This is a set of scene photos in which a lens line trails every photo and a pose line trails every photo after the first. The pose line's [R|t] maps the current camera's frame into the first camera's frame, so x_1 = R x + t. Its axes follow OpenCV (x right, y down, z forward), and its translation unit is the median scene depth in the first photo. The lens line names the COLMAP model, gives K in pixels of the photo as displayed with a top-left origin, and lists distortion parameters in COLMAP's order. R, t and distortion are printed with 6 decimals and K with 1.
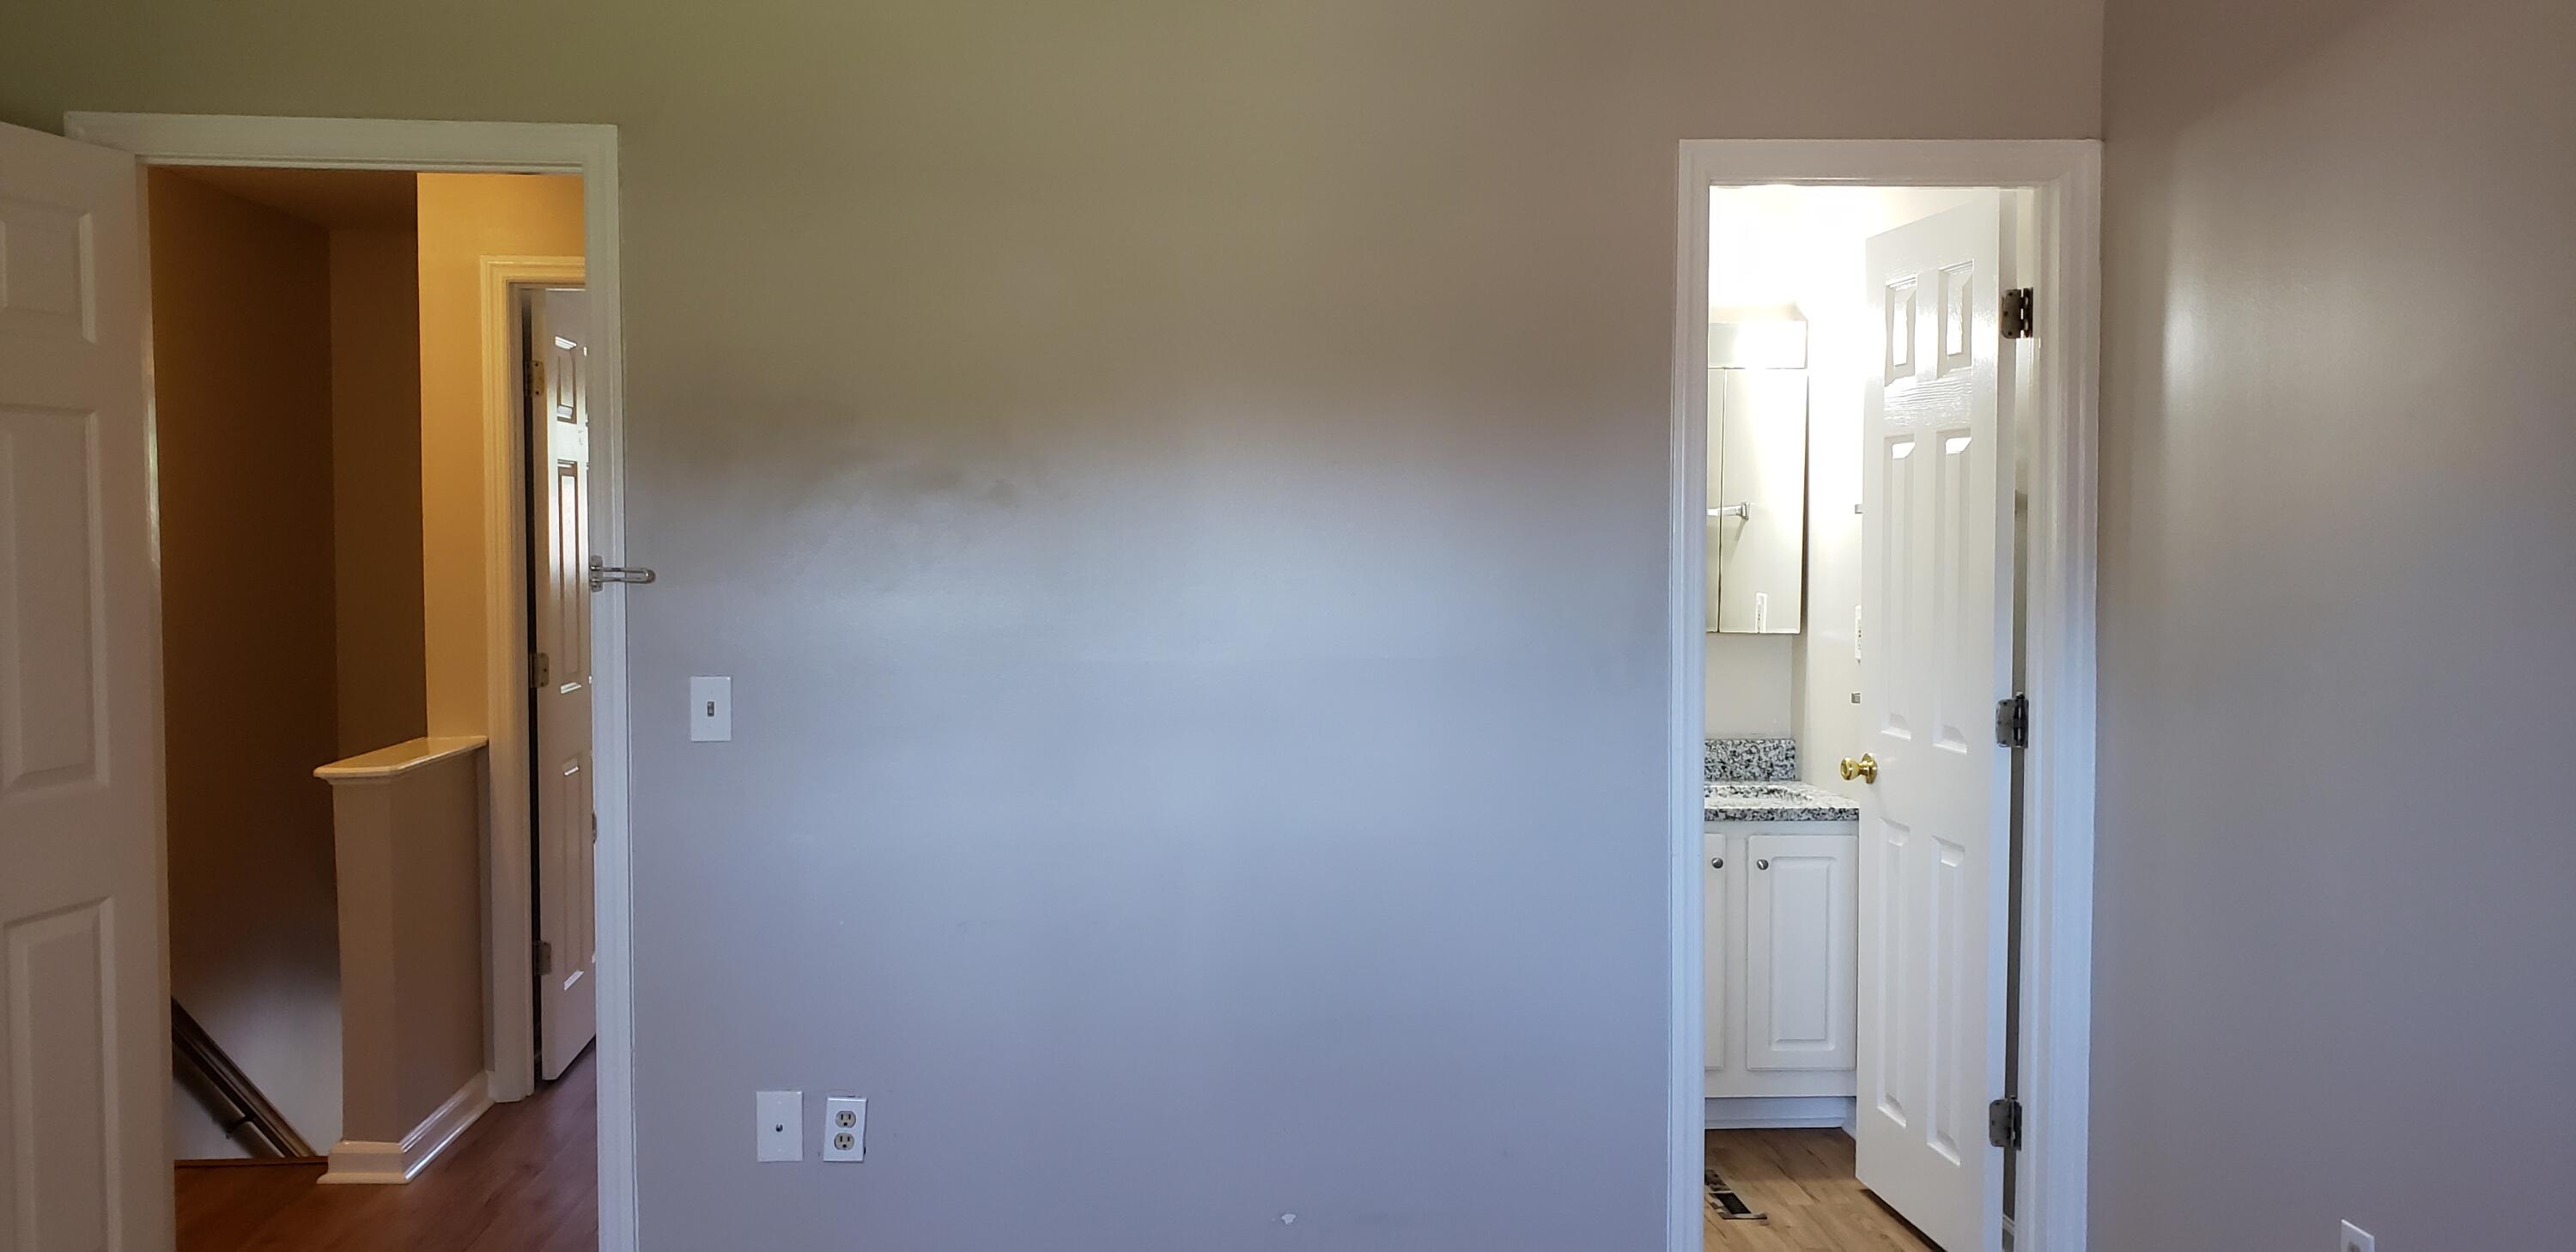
lens RADIAL K [[1942.0, 0, 1288.0], [0, 1942.0, 626.0], [0, 0, 1]] dist [-0.001801, 0.069812]
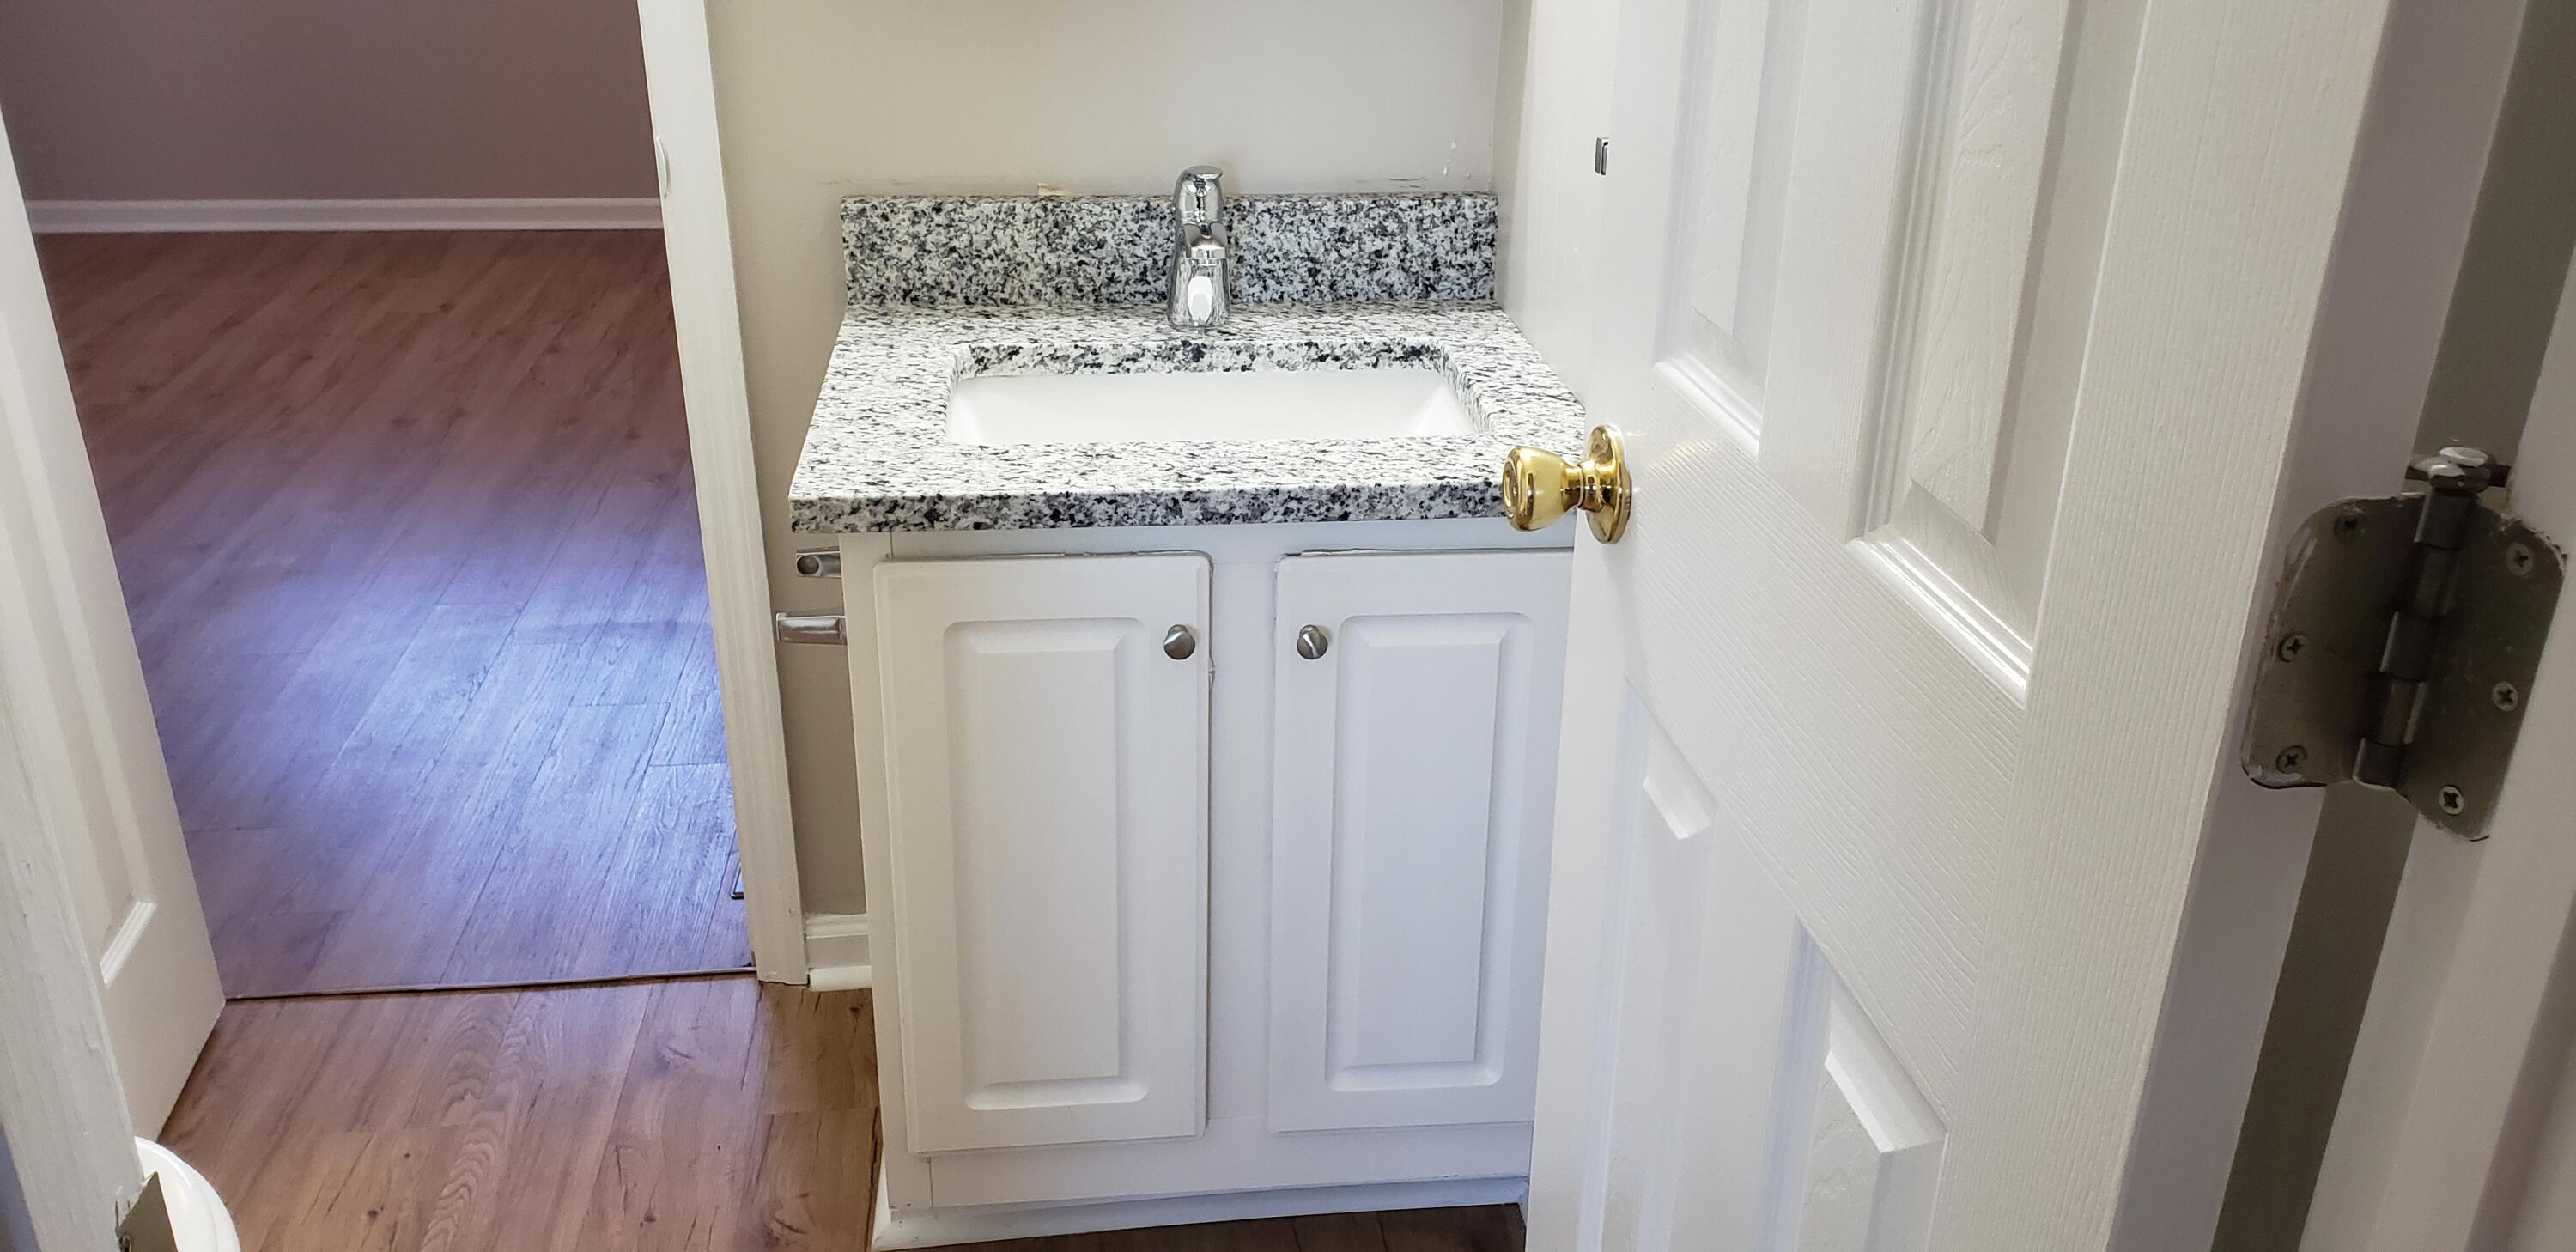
lens RADIAL K [[1942.0, 0, 1288.0], [0, 1942.0, 626.0], [0, 0, 1]] dist [-0.001801, 0.069812]
pose [[0.997680, -0.012206, 0.066977, 0.219244], [-0.012561, 0.933903, 0.357307, -0.001520], [-0.066912, -0.357319, 0.931582, 0.691481]]
